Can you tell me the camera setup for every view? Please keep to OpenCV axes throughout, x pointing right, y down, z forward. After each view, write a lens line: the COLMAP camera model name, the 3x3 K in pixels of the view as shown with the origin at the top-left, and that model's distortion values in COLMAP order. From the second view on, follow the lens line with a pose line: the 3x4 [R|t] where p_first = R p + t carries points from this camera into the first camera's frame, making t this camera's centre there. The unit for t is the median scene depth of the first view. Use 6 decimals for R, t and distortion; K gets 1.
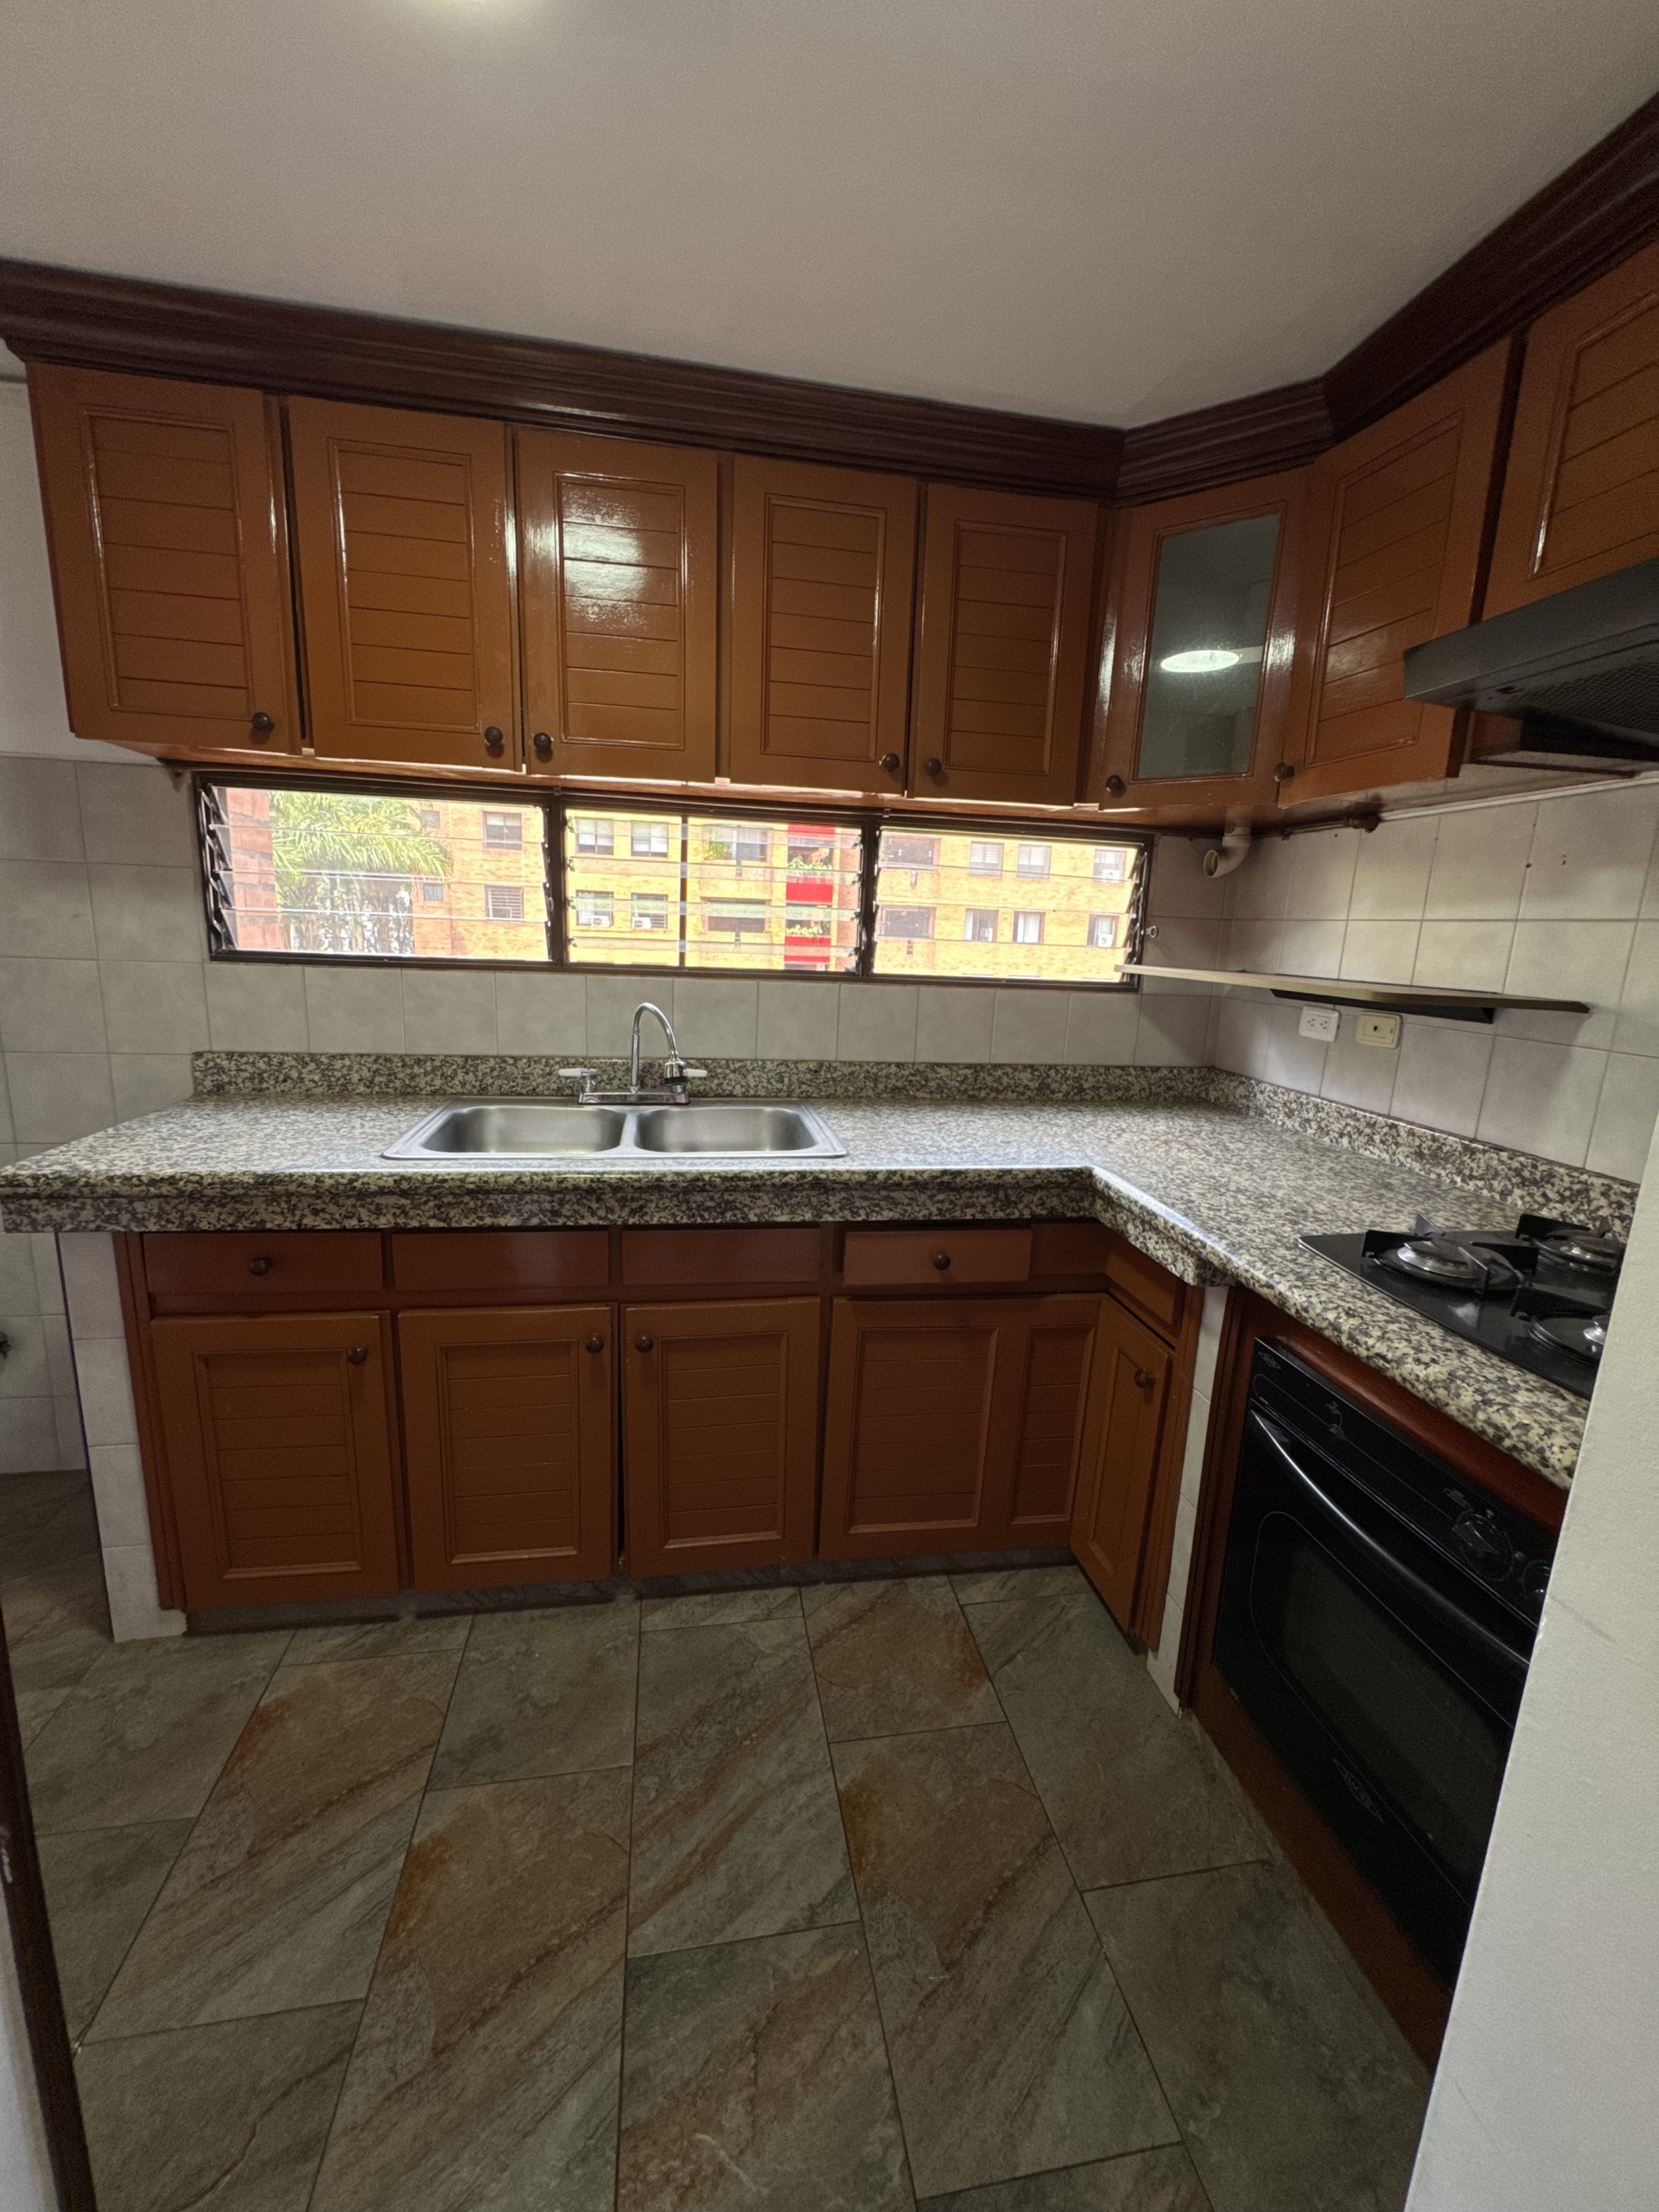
lens RADIAL K [[887.5, 0, 829.5], [0, 887.5, 1106.0], [0, 0, 1]] dist [-0.001934, 0.000529]
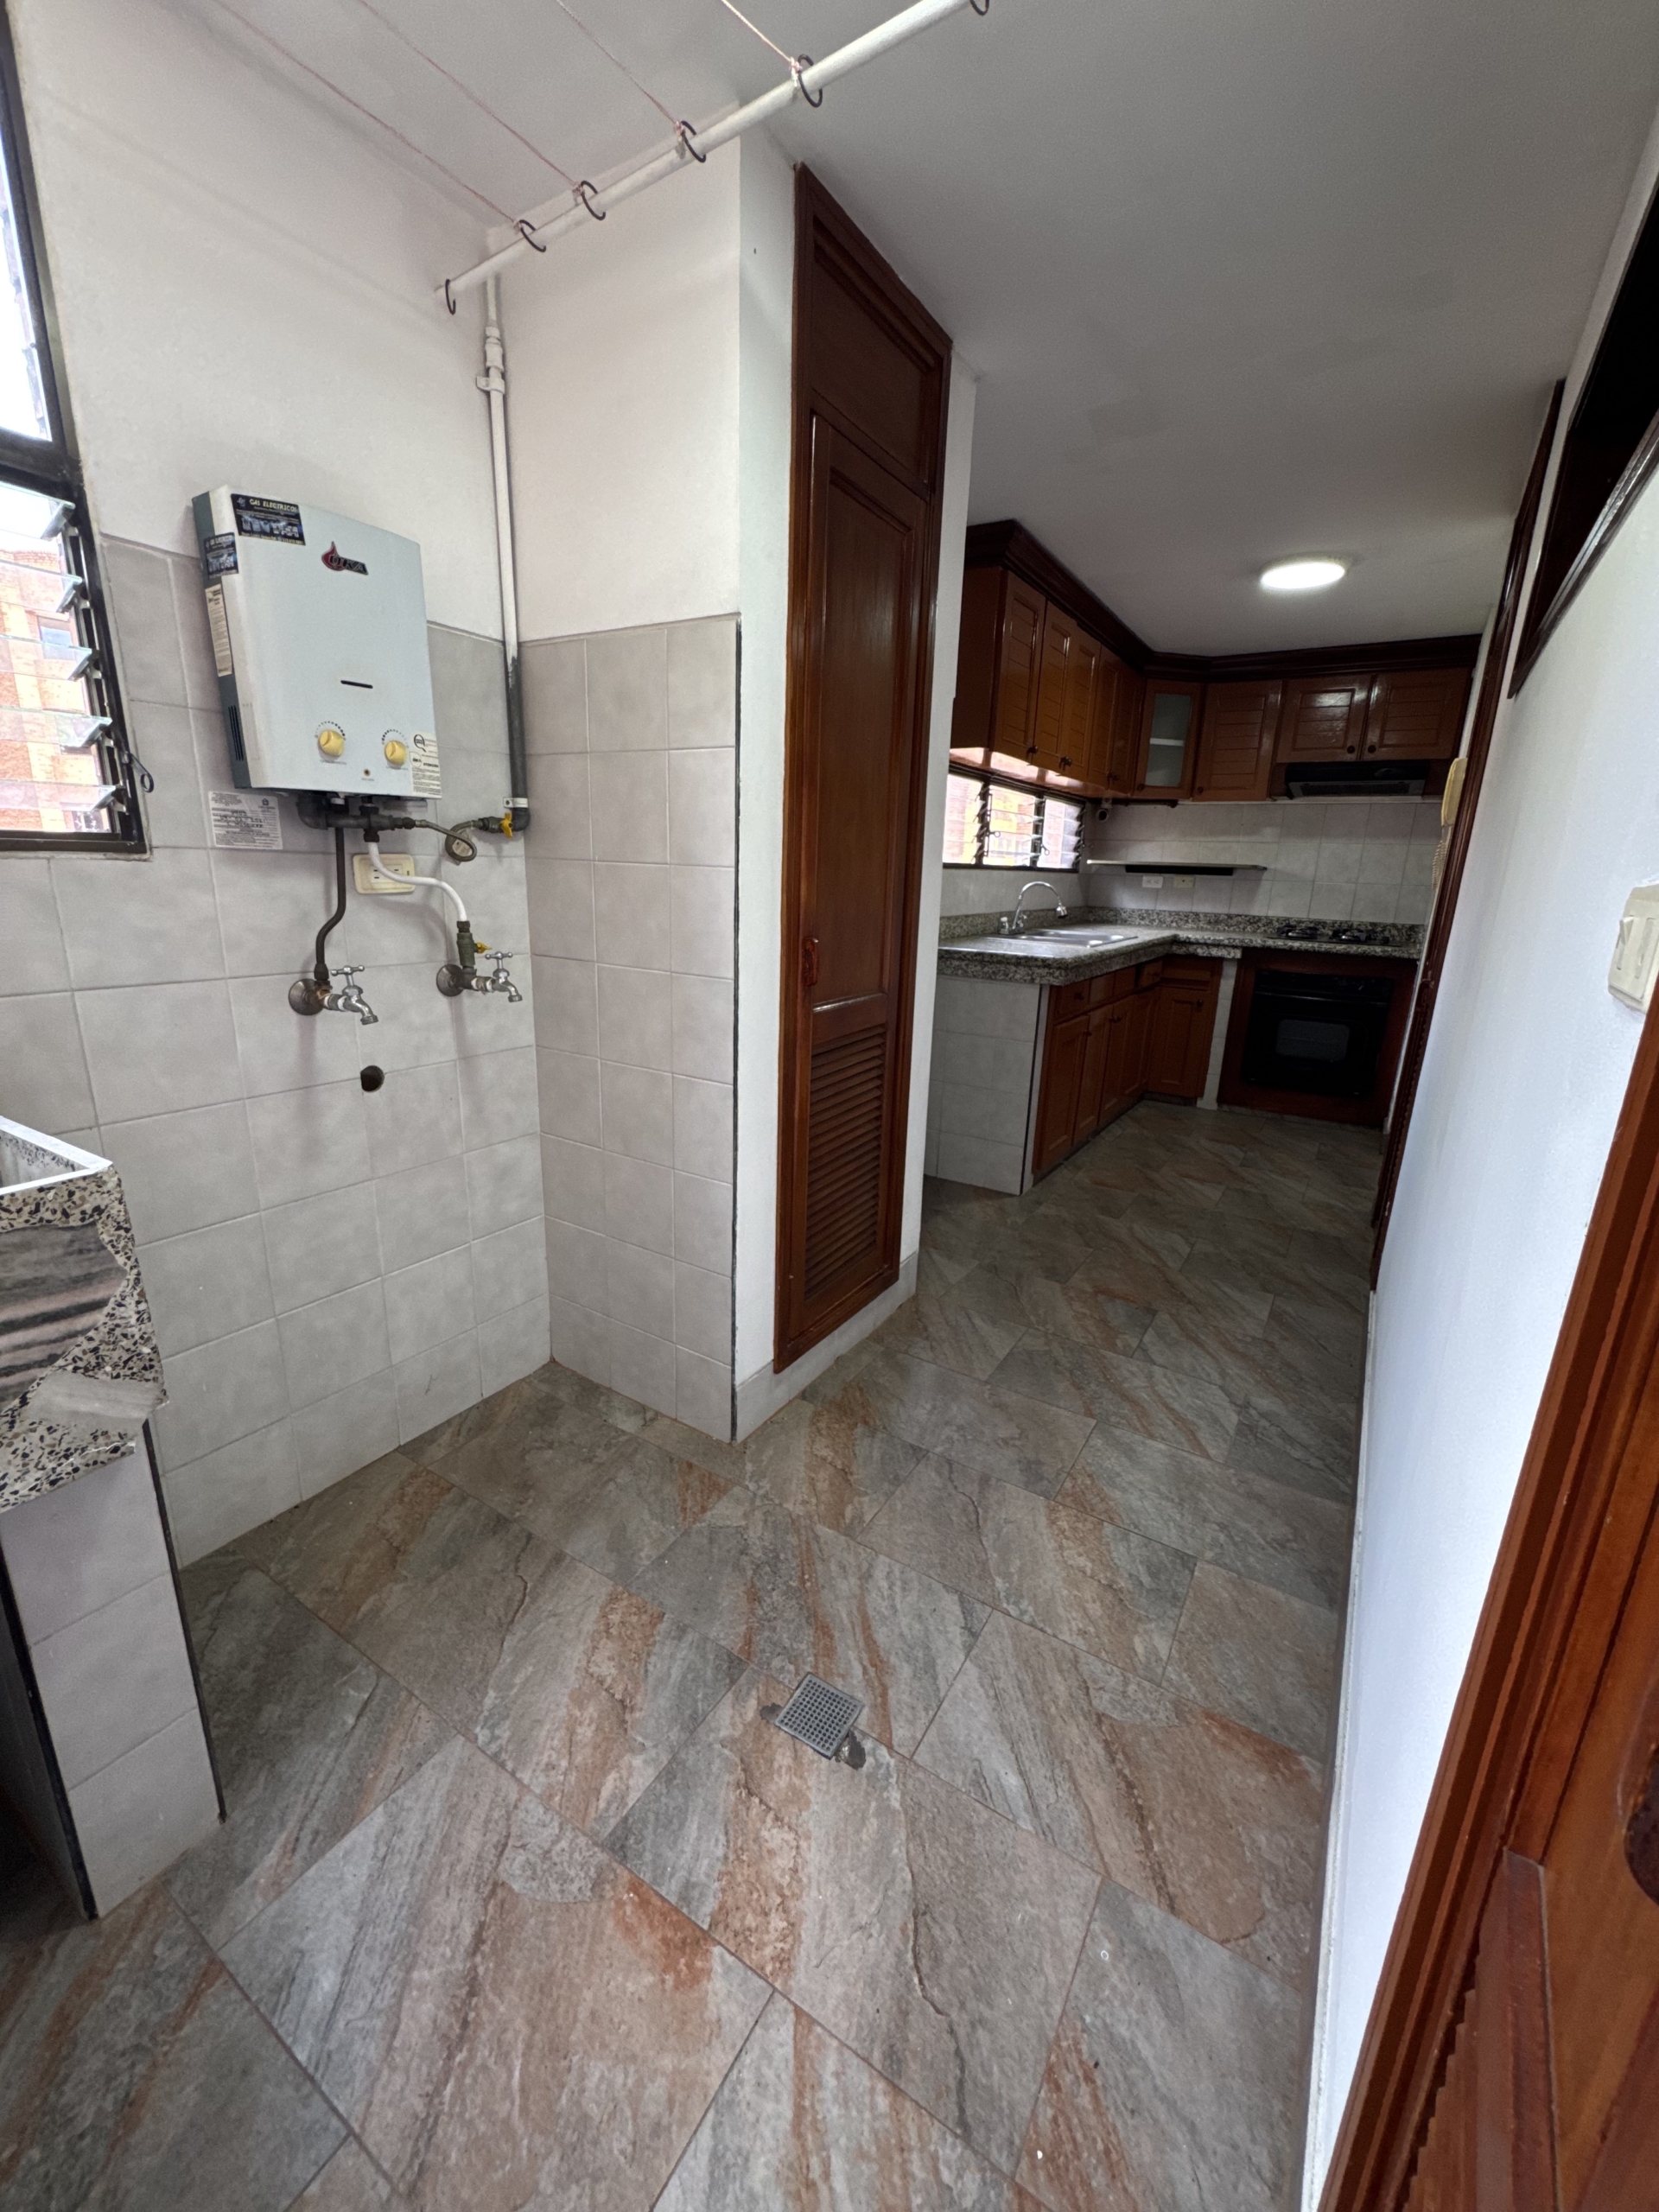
lens RADIAL K [[887.5, 0, 829.5], [0, 887.5, 1106.0], [0, 0, 1]] dist [-0.001934, 0.000529]
pose [[0.665405, -0.216098, 0.714519, -2.686343], [0.144009, 0.976362, 0.161179, -0.008887], [-0.732460, -0.004352, 0.680796, -0.105453]]
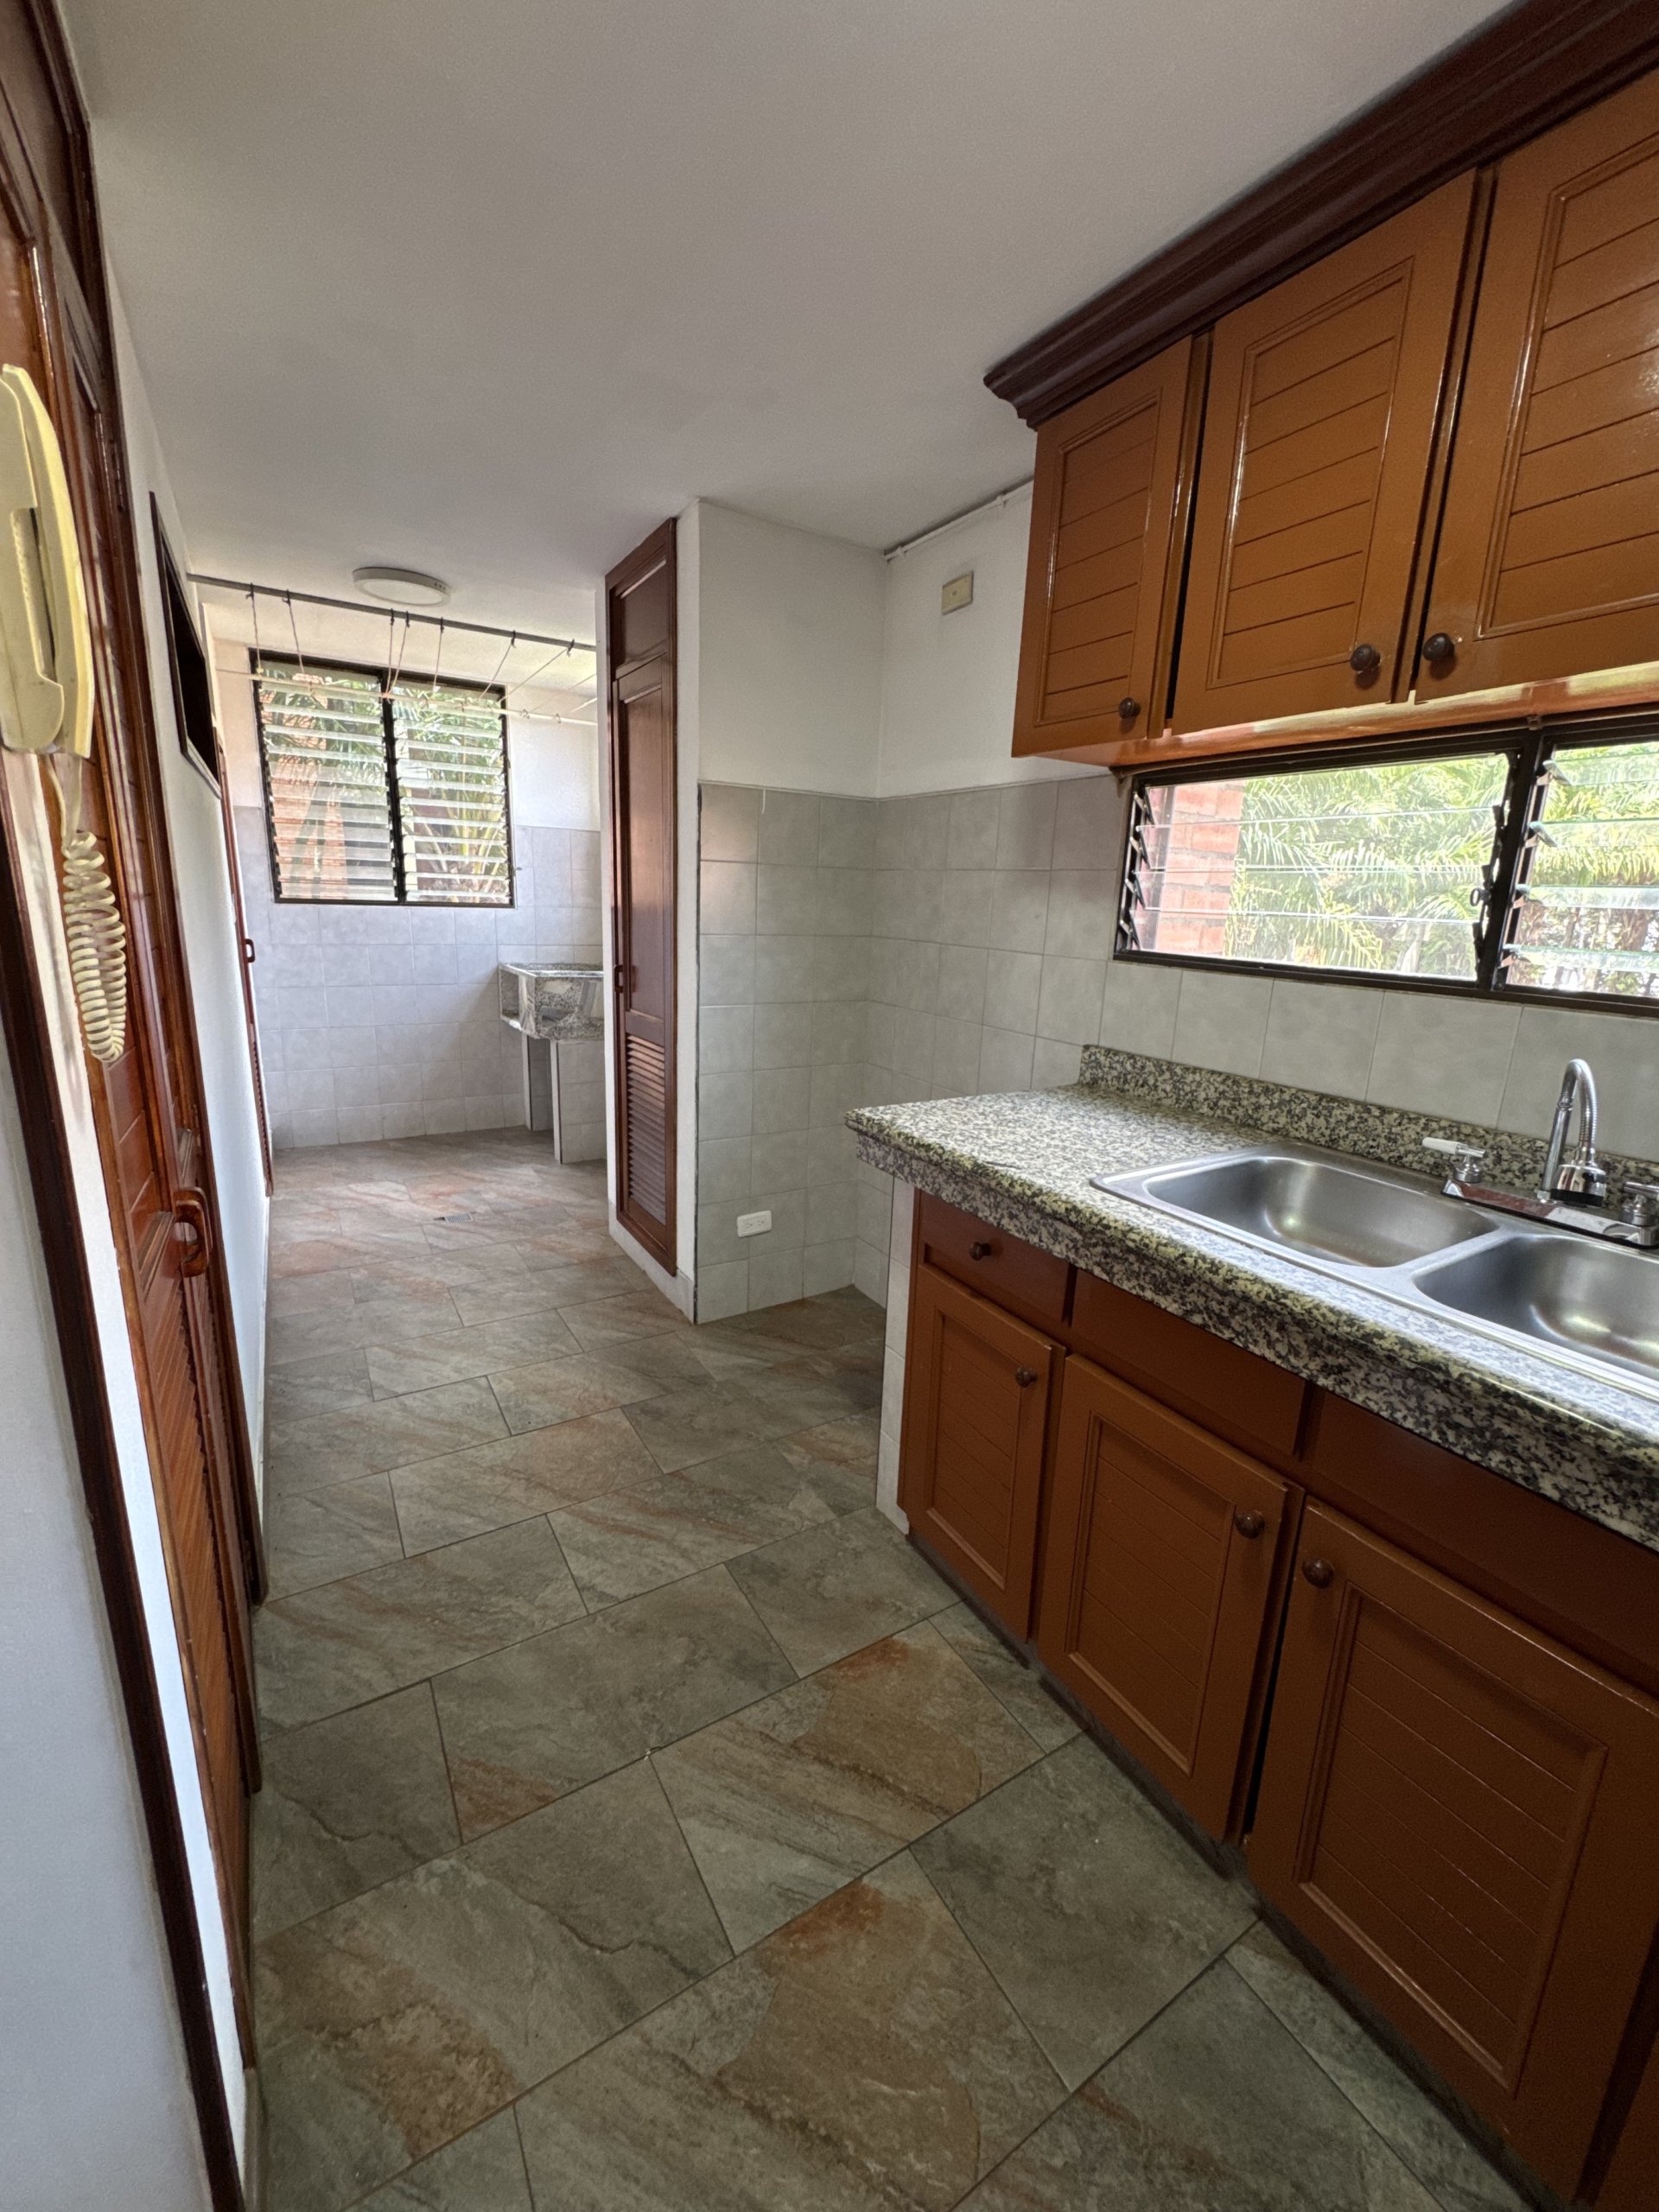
lens RADIAL K [[887.5, 0, 829.5], [0, 887.5, 1106.0], [0, 0, 1]] dist [-0.001934, 0.000529]
pose [[0.367443, 0.188653, -0.910712, 0.187884], [-0.206754, 0.971278, 0.117780, -0.064035], [0.906774, 0.145016, 0.395894, 0.393272]]
